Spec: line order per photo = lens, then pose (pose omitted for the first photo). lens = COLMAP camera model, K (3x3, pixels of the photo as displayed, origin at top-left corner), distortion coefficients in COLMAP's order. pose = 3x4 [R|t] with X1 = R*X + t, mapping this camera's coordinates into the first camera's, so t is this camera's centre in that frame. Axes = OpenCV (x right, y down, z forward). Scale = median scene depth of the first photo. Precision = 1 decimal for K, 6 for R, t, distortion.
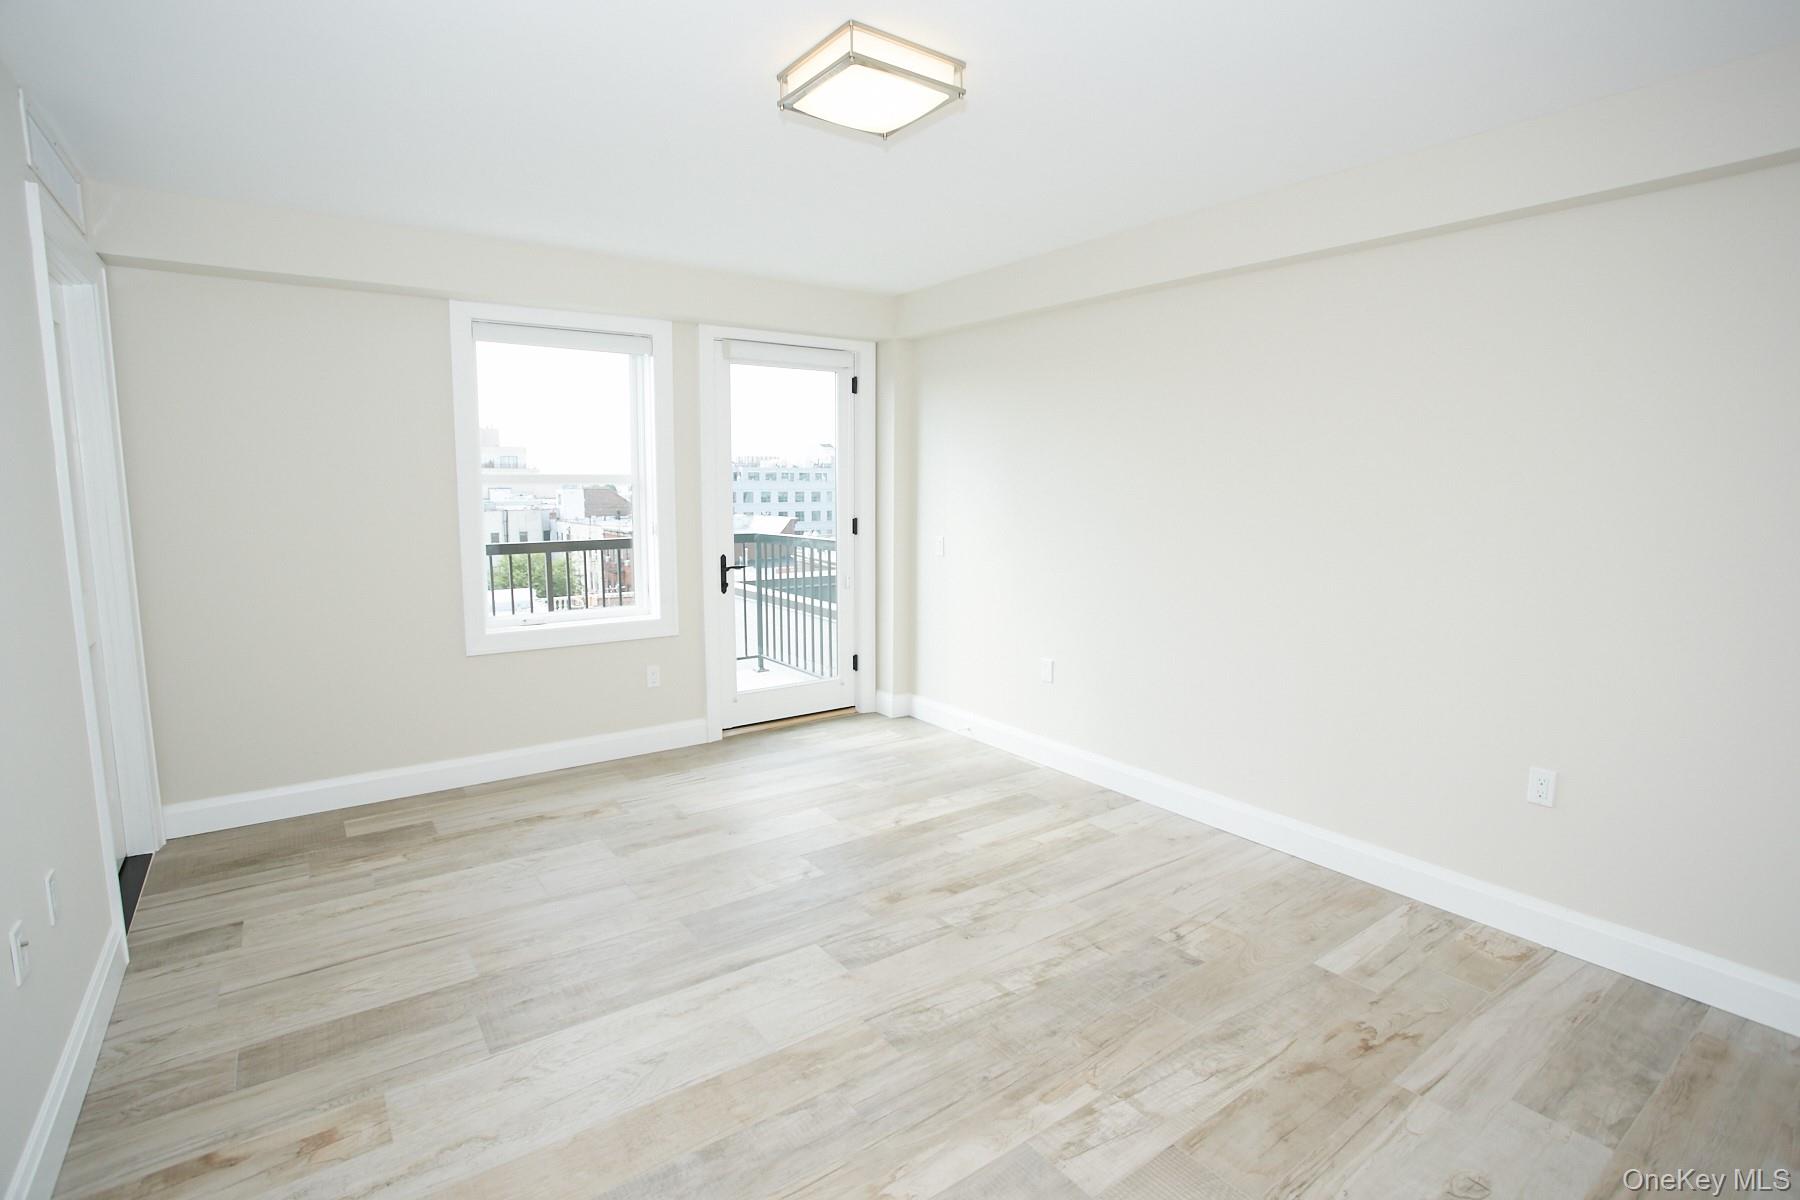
lens RADIAL K [[859.6, 0, 900.0], [0, 859.6, 600.0], [0, 0, 1]] dist [-0.079448, 0.034399]
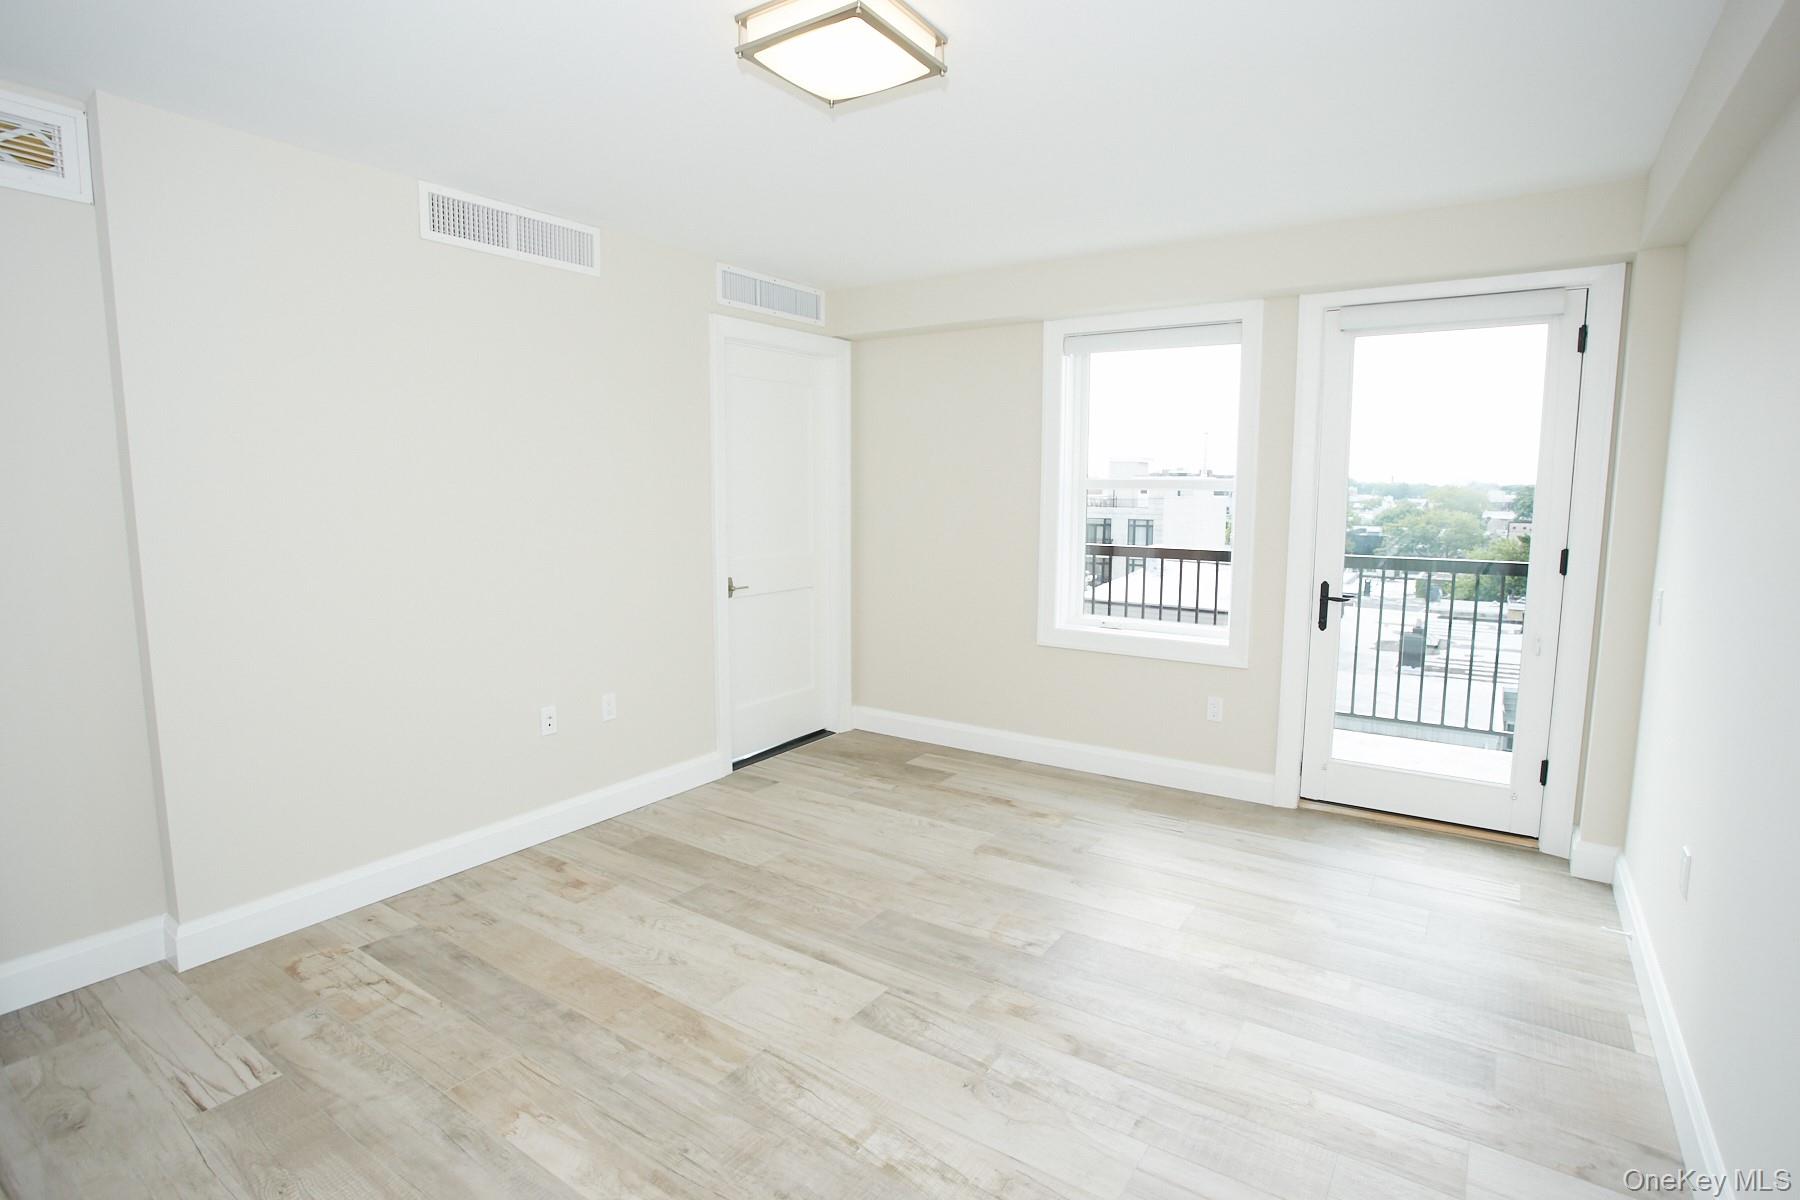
lens RADIAL K [[884.1, 0, 900.0], [0, 884.1, 600.0], [0, 0, 1]] dist [-0.094392, 0.053066]
pose [[0.346829, 0.118083, -0.930466, 0.560681], [-0.129583, 0.988562, 0.077154, -0.065024], [0.928934, 0.093814, 0.358163, 0.485621]]
